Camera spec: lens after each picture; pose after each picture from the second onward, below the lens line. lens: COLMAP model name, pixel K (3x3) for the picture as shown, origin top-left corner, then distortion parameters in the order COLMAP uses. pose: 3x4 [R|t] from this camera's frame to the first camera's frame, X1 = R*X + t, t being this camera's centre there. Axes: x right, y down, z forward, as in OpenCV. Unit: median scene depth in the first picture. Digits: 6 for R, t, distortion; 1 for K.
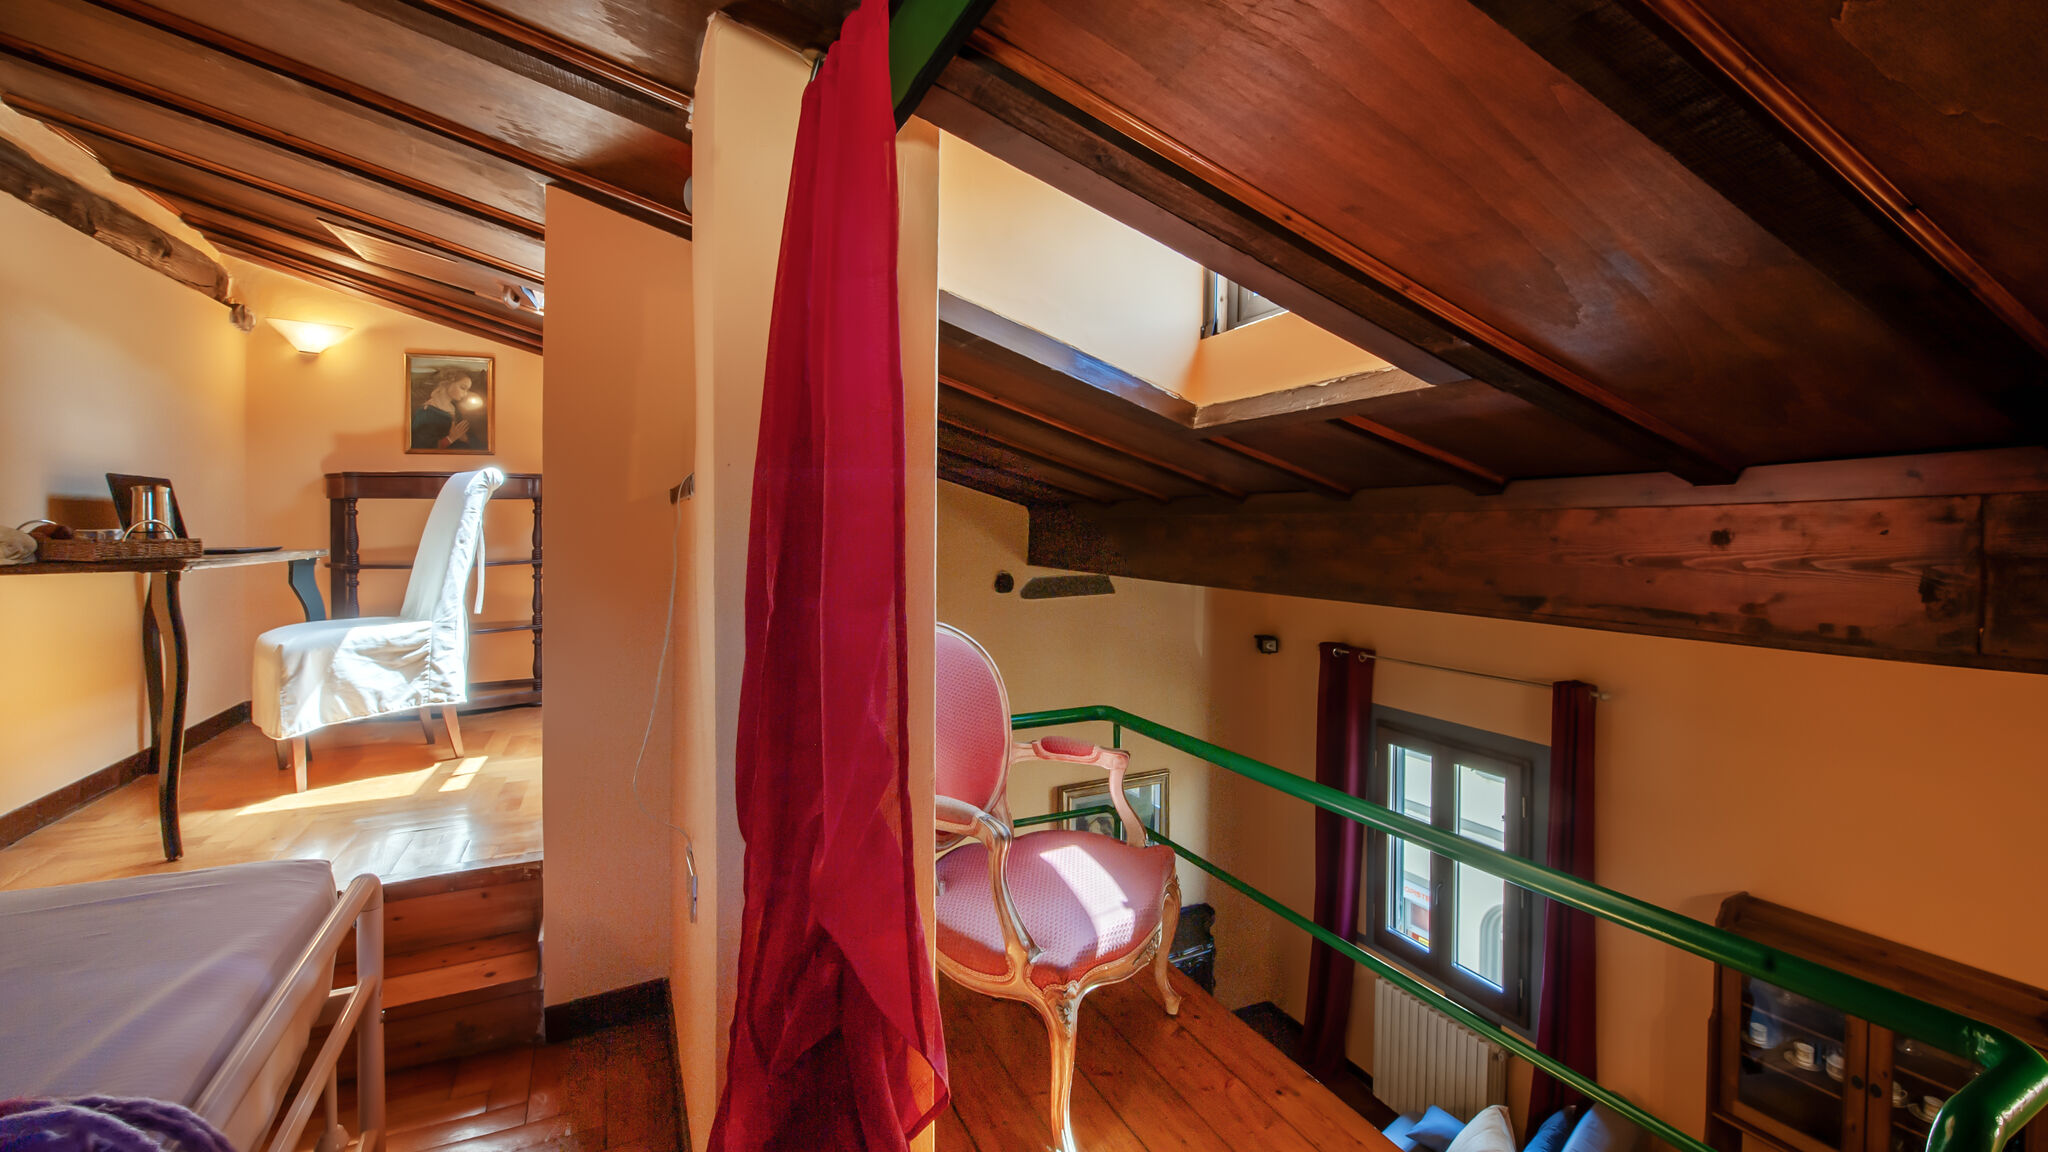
lens RADIAL K [[849.6, 0, 1036.0], [0, 849.6, 502.6], [0, 0, 1]] dist [-0.021835, -0.000138]
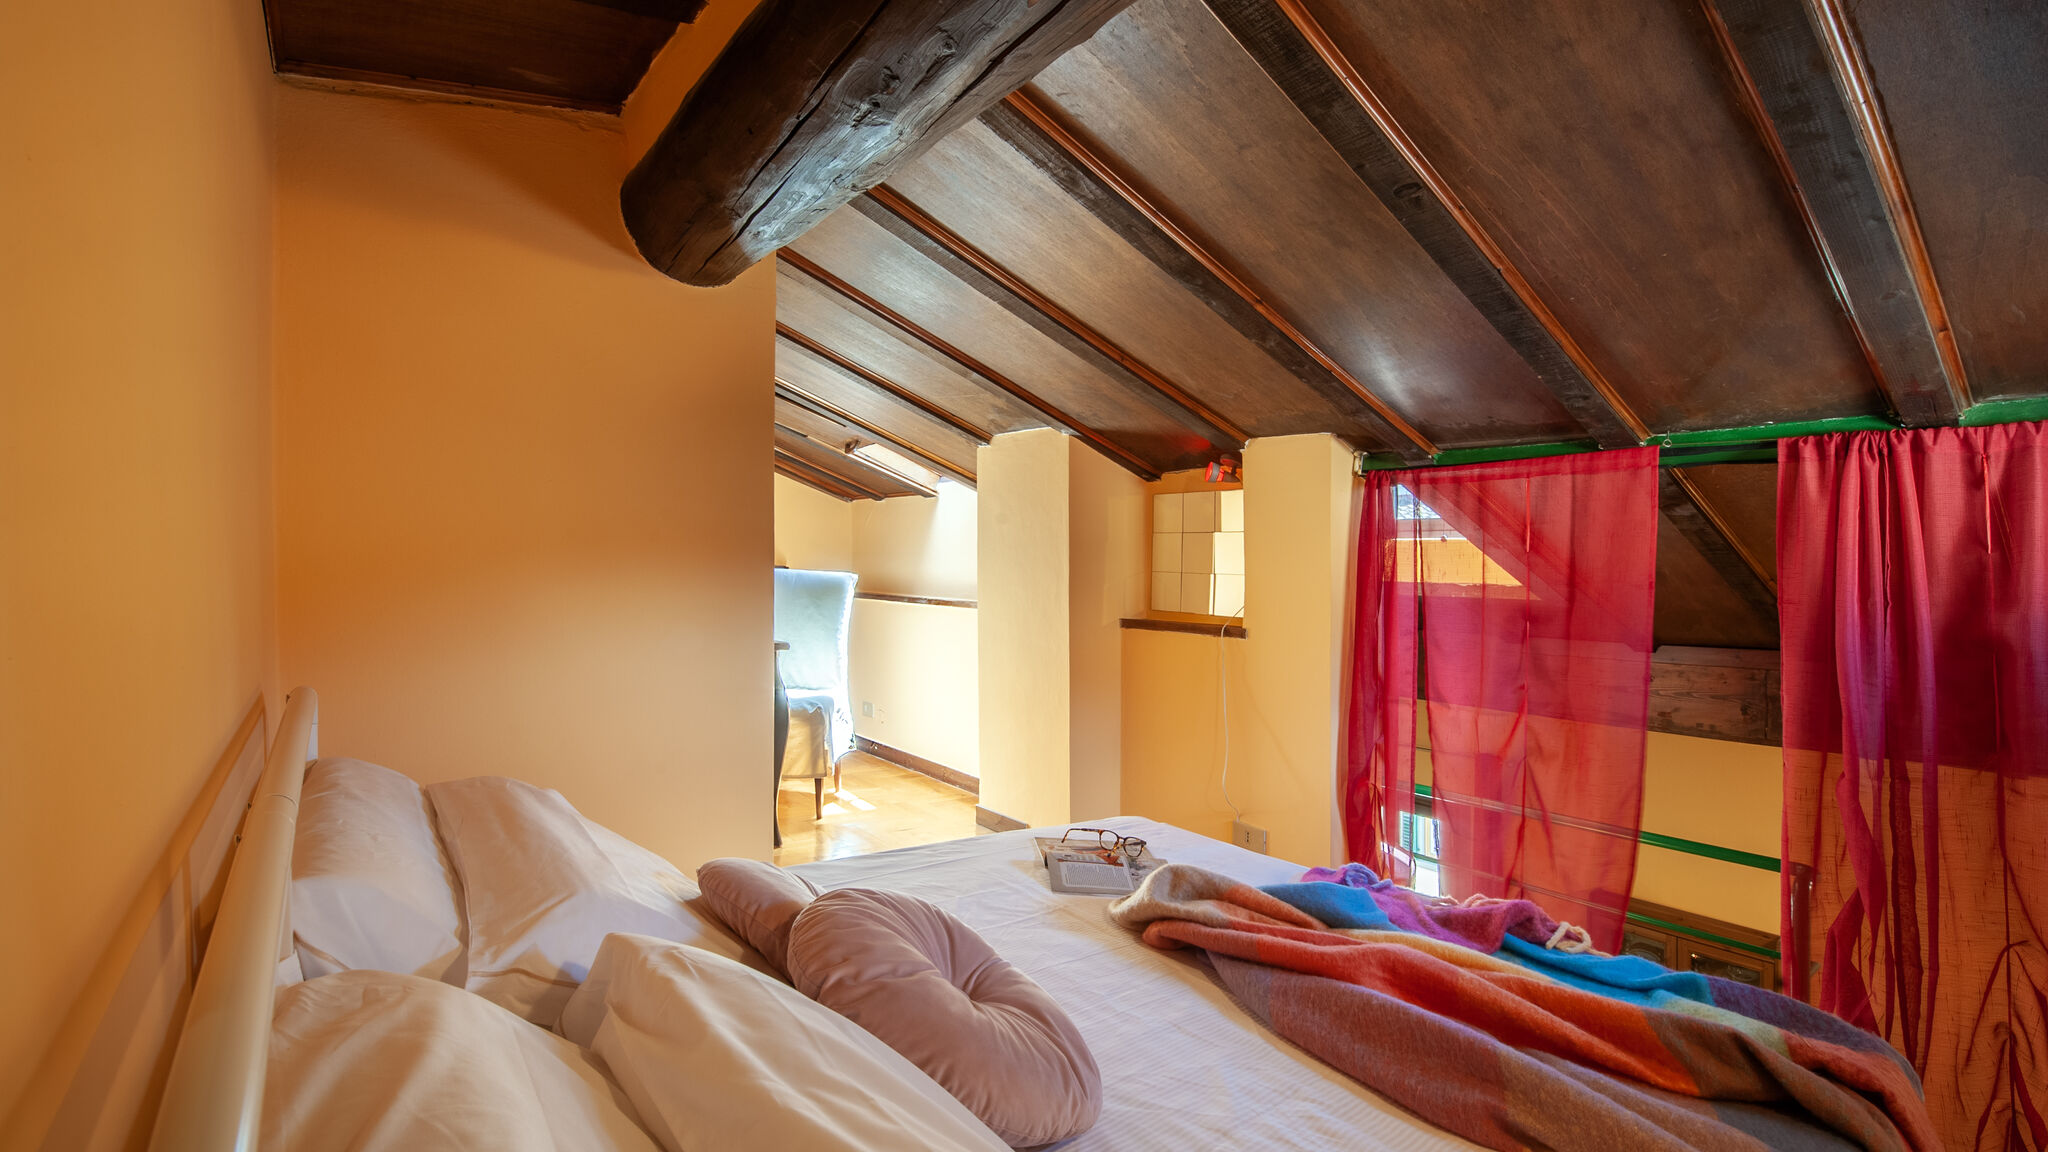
lens RADIAL K [[839.5, 0, 1012.4], [0, 839.5, 508.5], [0, 0, 1]] dist [-0.013366, -0.000030]
pose [[0.976402, 0.086091, 0.198058, -1.254604], [-0.070943, 0.994074, -0.082361, -0.103290], [-0.203975, 0.066366, 0.976724, -0.770434]]
